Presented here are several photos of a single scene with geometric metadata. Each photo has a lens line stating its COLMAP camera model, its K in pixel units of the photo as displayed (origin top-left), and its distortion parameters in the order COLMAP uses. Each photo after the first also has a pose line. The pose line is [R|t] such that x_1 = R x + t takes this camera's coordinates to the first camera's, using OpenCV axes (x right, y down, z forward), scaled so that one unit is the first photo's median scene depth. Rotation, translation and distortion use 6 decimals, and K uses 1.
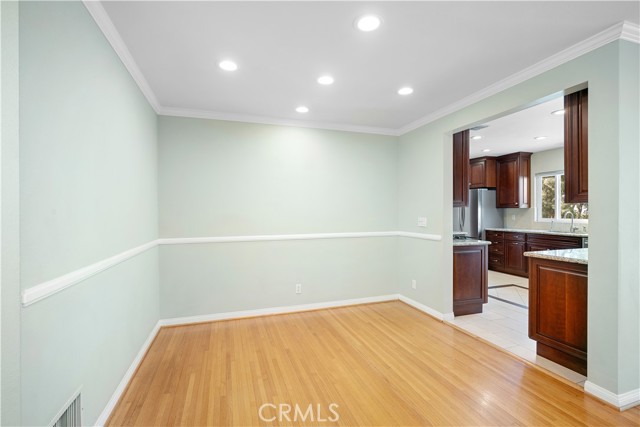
lens RADIAL K [[293.8, 0, 320.0], [0, 293.8, 213.5], [0, 0, 1]] dist [-0.001388, -0.000246]
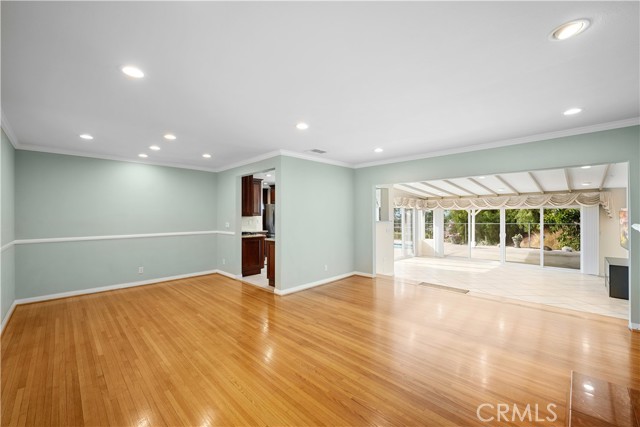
lens RADIAL K [[261.8, 0, 320.0], [0, 261.8, 213.5], [0, 0, 1]] dist [0.003833, 0.000215]
pose [[0.893537, 0.005661, 0.448954, 0.147736], [-0.000281, 0.999927, -0.012049, -0.020646], [-0.448989, 0.010640, 0.893474, -0.658785]]
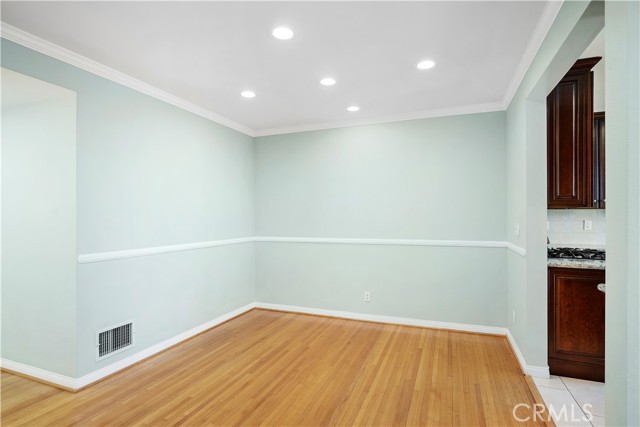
lens RADIAL K [[329.4, 0, 320.0], [0, 329.4, 213.5], [0, 0, 1]] dist [-0.001269, -0.000263]
pose [[0.768576, -0.002037, -0.639755, 0.510610], [-0.002950, 0.999973, -0.006728, -0.001547], [0.639751, 0.007058, 0.768550, 0.098713]]
